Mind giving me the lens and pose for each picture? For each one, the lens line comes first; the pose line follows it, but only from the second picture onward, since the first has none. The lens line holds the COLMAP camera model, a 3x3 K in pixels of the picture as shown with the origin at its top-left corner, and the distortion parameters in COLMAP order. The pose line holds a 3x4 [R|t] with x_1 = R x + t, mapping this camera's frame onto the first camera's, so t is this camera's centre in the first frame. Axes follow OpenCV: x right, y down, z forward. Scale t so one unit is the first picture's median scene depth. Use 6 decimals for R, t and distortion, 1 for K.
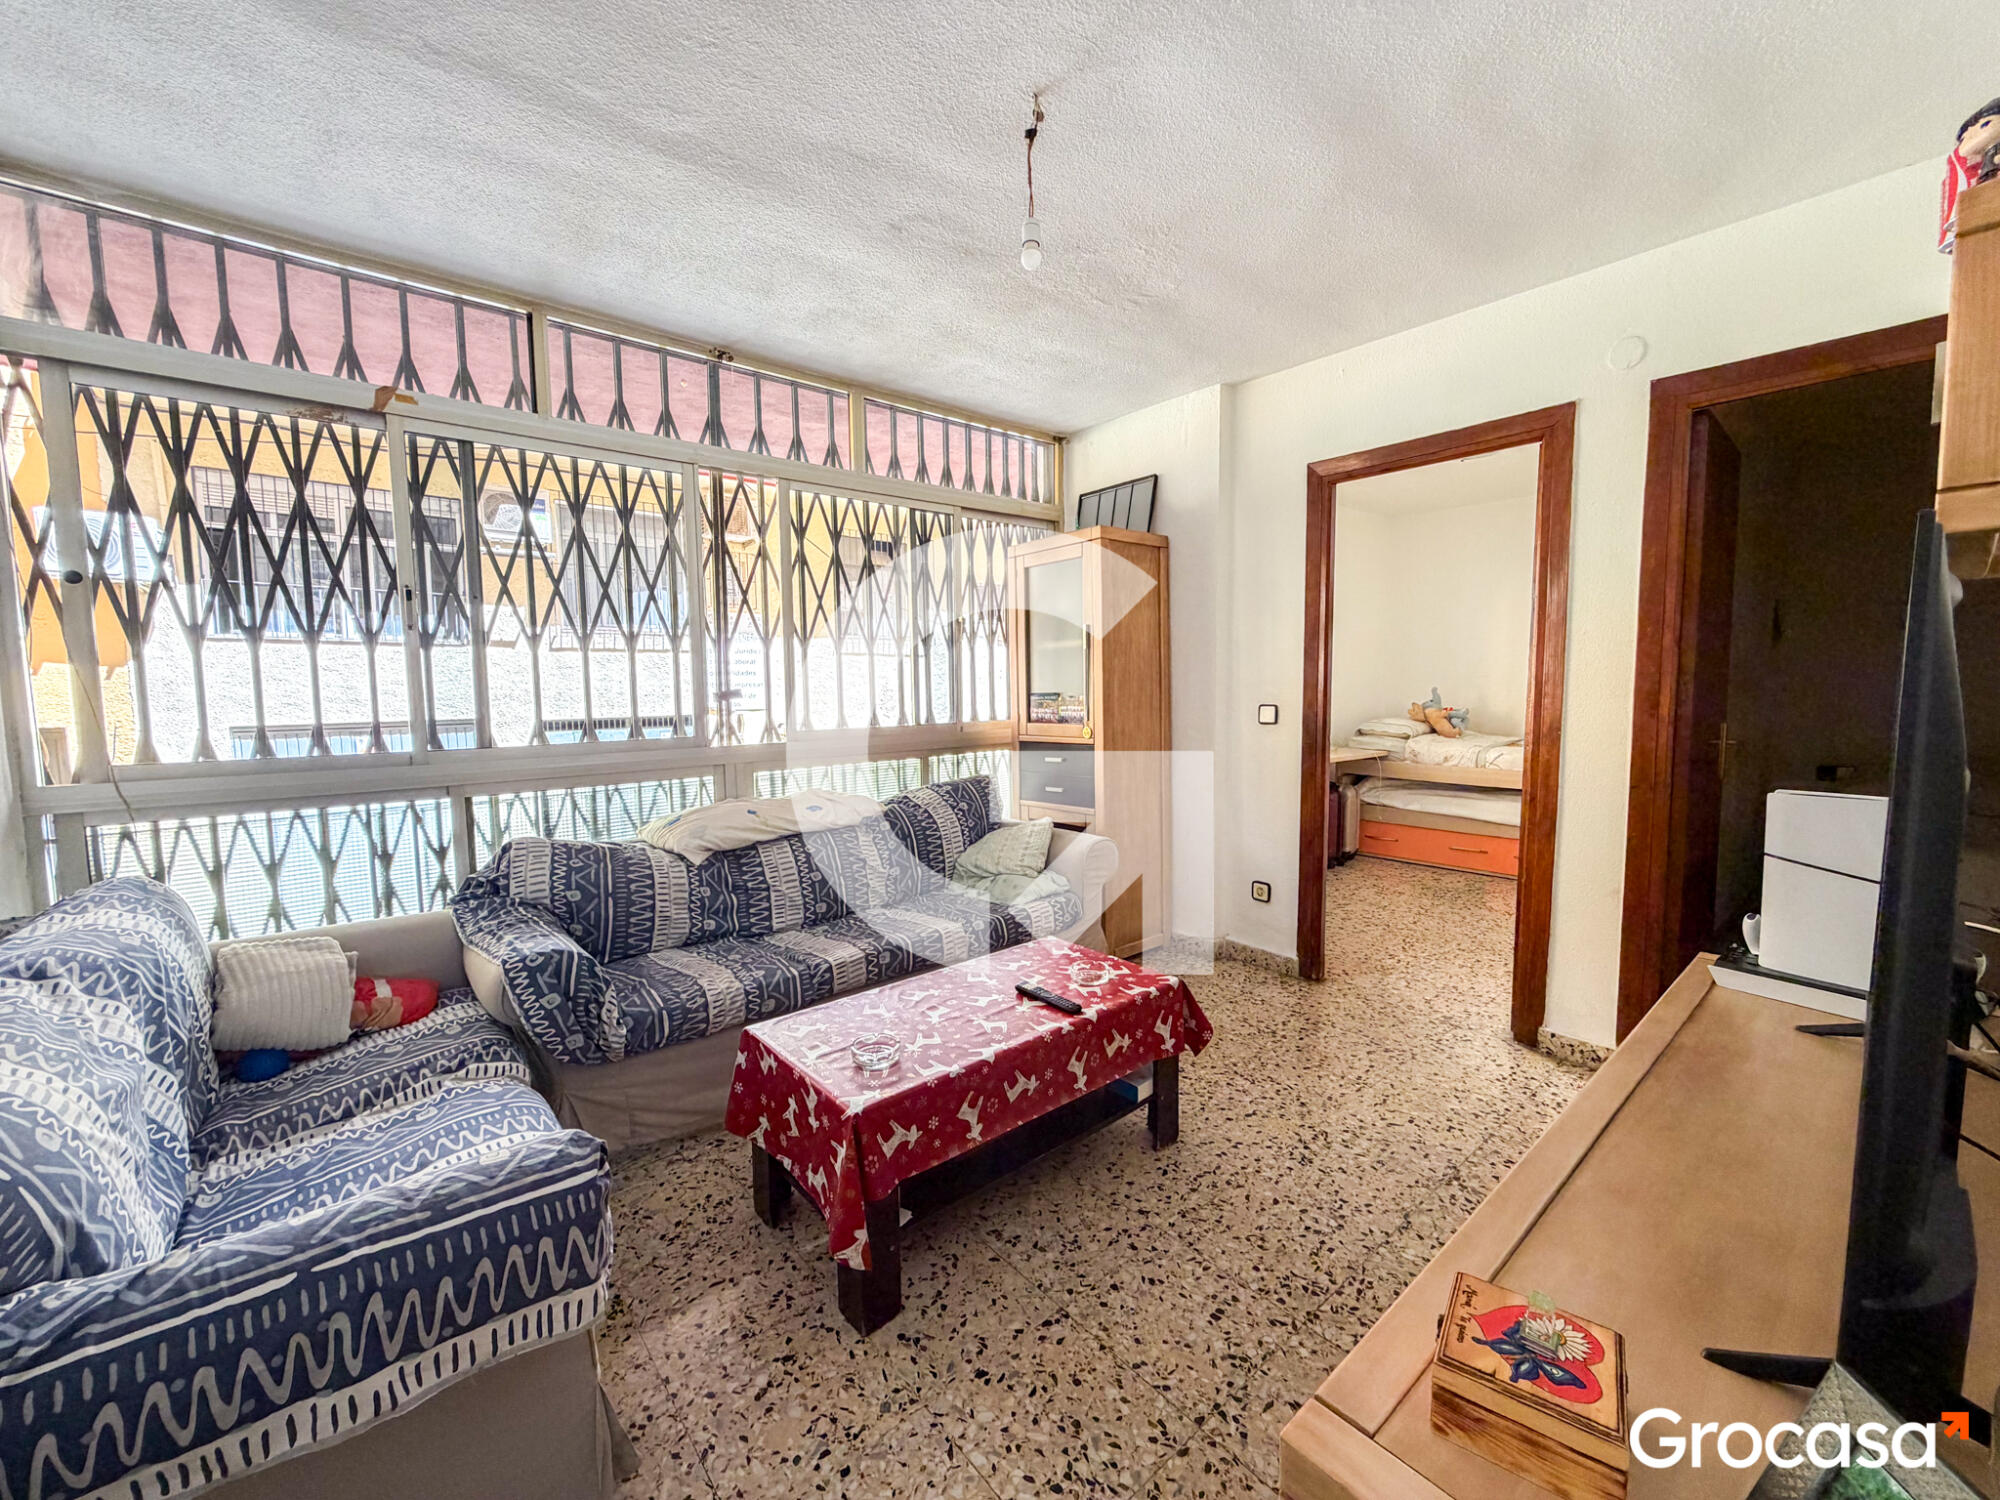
lens RADIAL K [[798.9, 0, 1002.8], [0, 798.9, 749.0], [0, 0, 1]] dist [-0.000689, 0.000217]
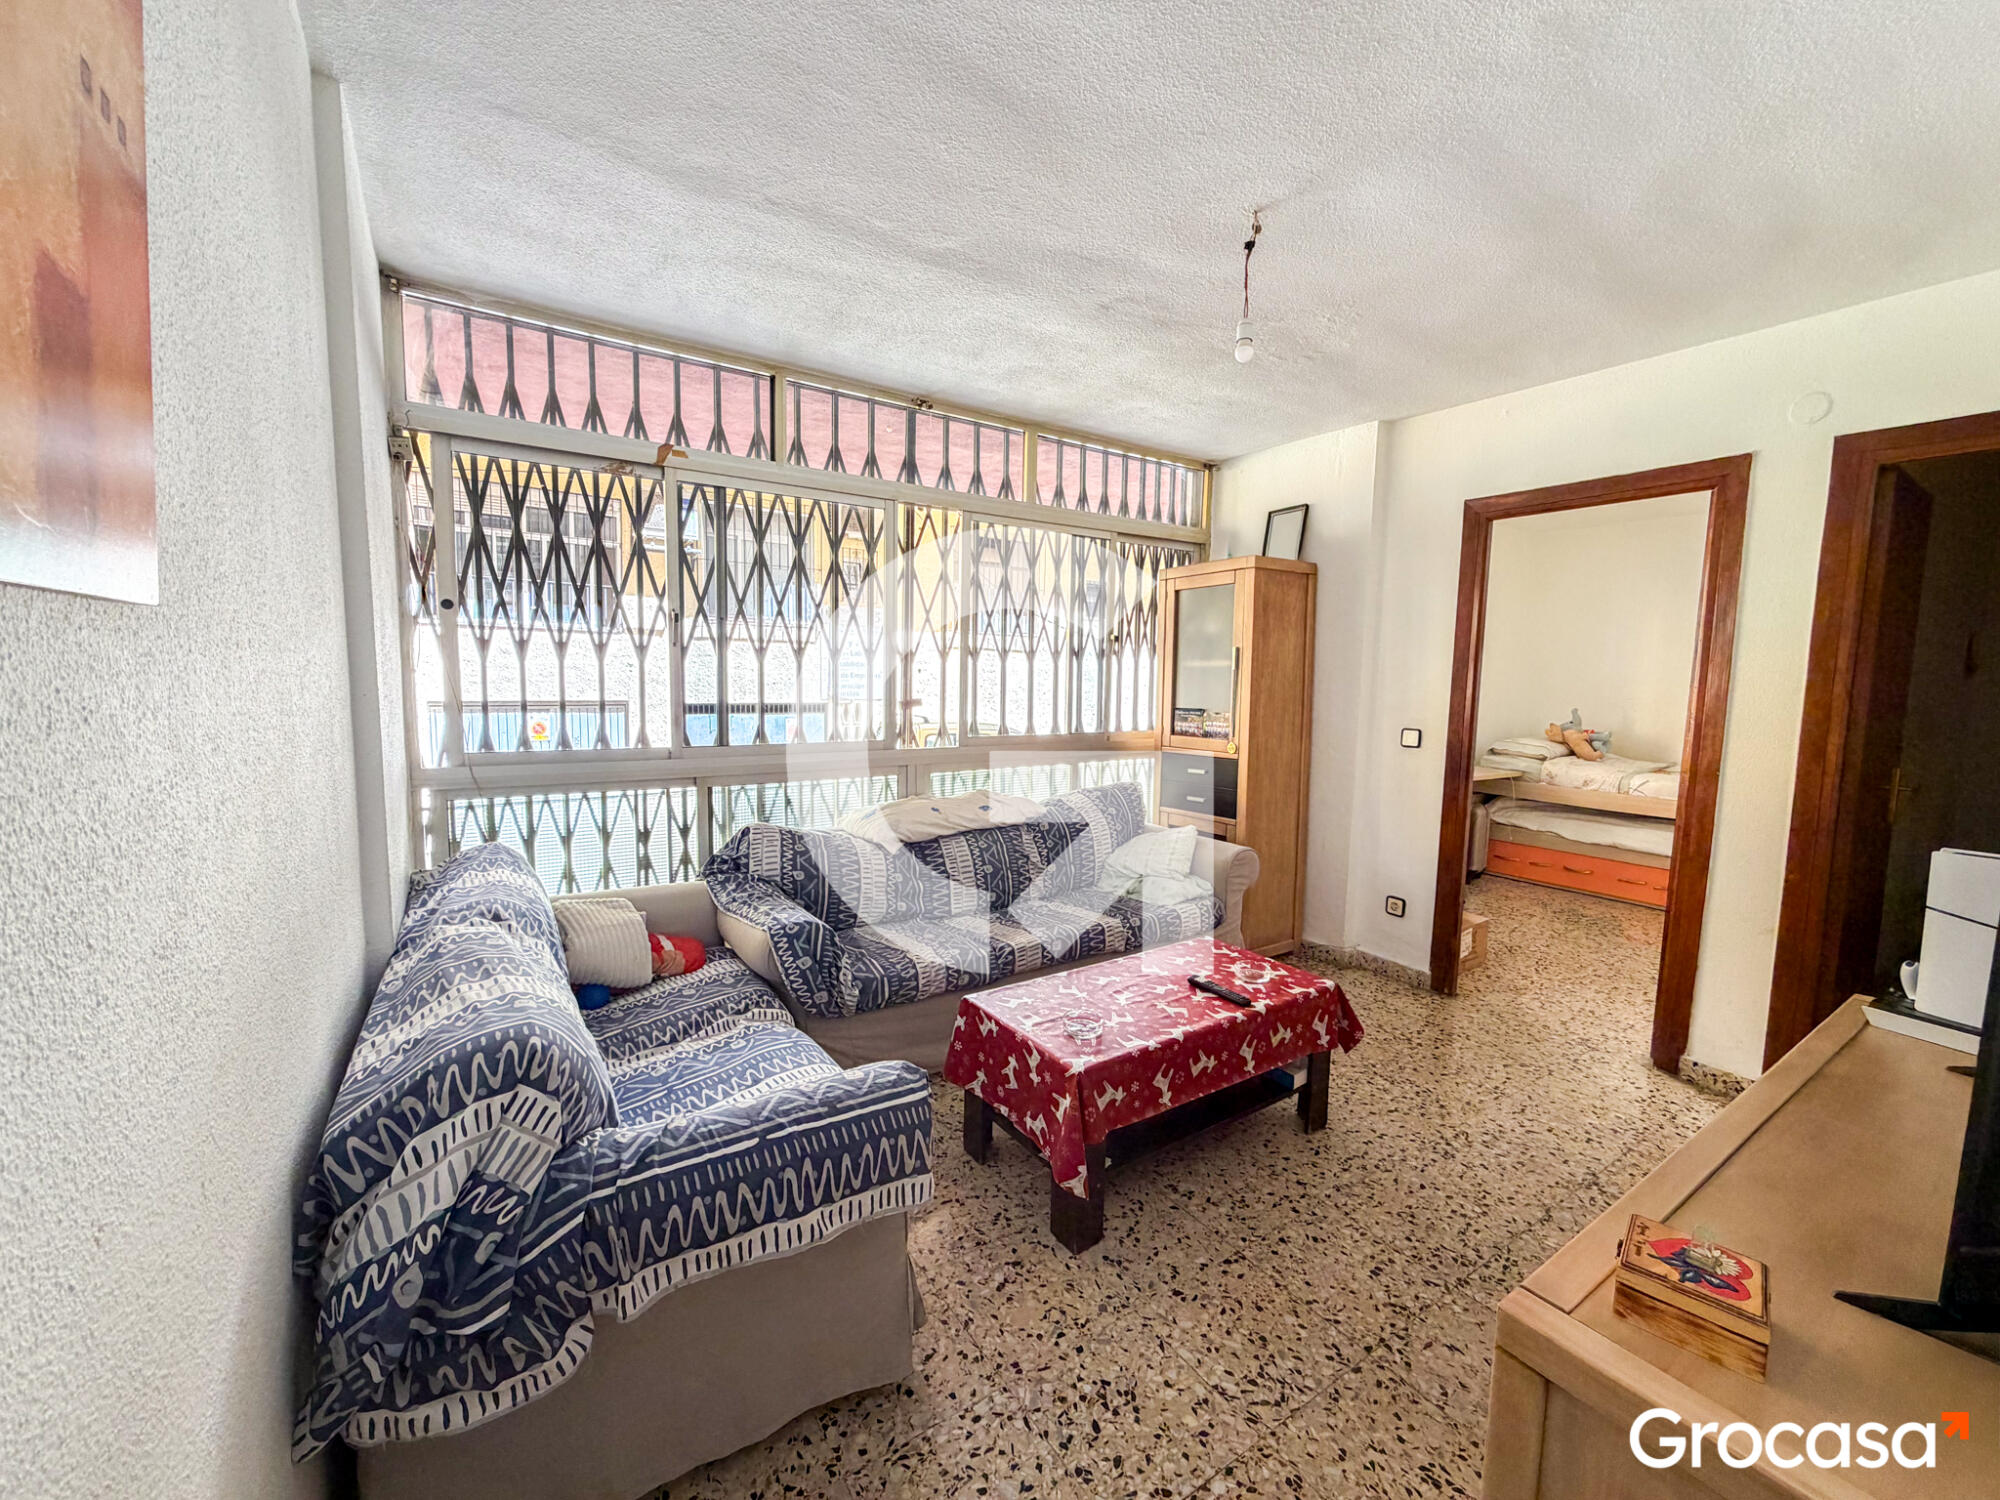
lens RADIAL K [[798.9, 0, 1001.9], [0, 798.9, 749.9], [0, 0, 1]] dist [-0.000689, 0.000217]
pose [[0.992786, 0.040760, -0.112761, -0.125616], [-0.039364, 0.999119, 0.014576, -0.034363], [0.113256, -0.010032, 0.993515, -0.153607]]
